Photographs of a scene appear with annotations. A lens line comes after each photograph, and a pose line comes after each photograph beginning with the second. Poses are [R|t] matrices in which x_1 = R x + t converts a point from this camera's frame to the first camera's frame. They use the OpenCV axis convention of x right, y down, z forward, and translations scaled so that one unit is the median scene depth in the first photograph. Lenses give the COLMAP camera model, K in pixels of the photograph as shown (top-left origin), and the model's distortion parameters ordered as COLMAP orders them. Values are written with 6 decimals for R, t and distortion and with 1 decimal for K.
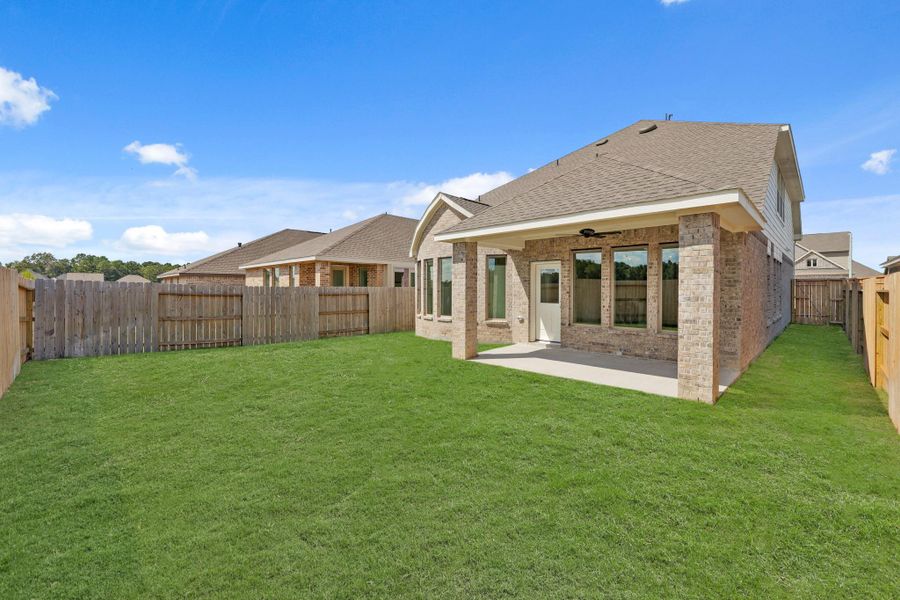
lens RADIAL K [[366.9, 0, 451.4], [0, 366.9, 292.7], [0, 0, 1]] dist [-0.000782, 0.000025]
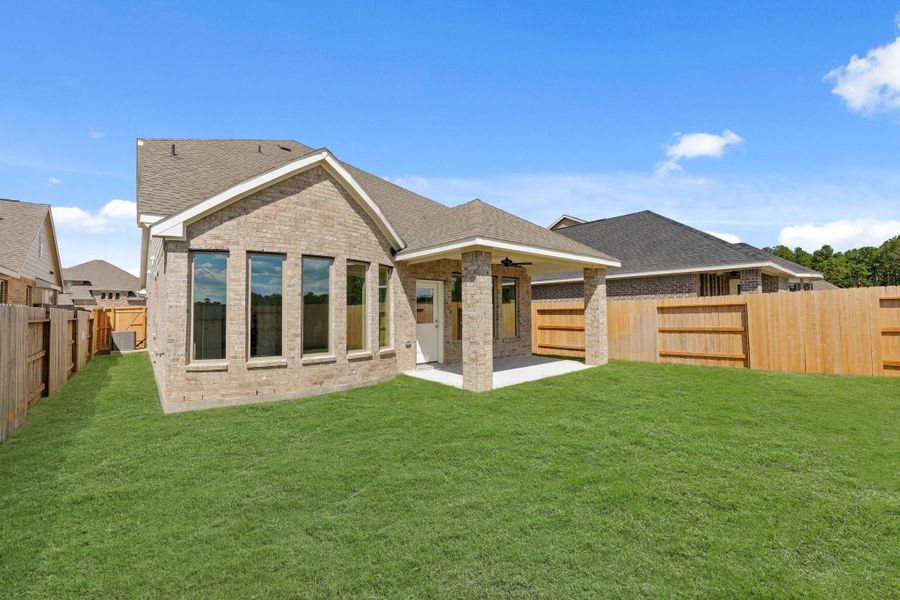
lens RADIAL K [[375.1, 0, 452.2], [0, 375.1, 299.2], [0, 0, 1]] dist [-0.003965, -0.000219]
pose [[0.070675, 0.034114, 0.996916, -0.776157], [0.022882, 0.999097, -0.035811, 0.001618], [-0.997237, 0.025342, 0.069830, 0.932243]]
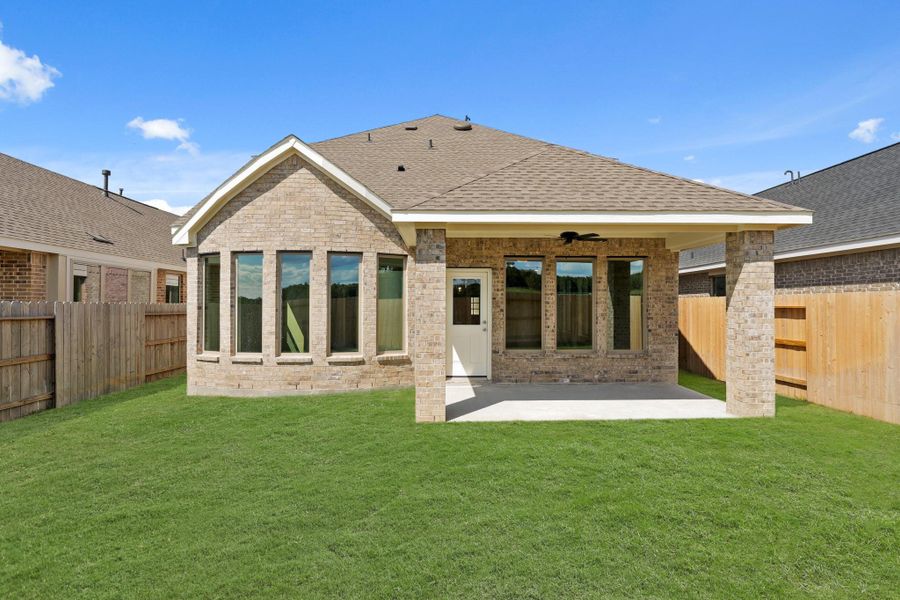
lens RADIAL K [[456.0, 0, 446.5], [0, 456.0, 300.9], [0, 0, 1]] dist [0.011827, 0.000978]
pose [[0.691095, 0.007176, 0.722728, -0.465724], [0.009333, 0.999779, -0.018851, -0.003635], [-0.722703, 0.019774, 0.690875, 0.423770]]
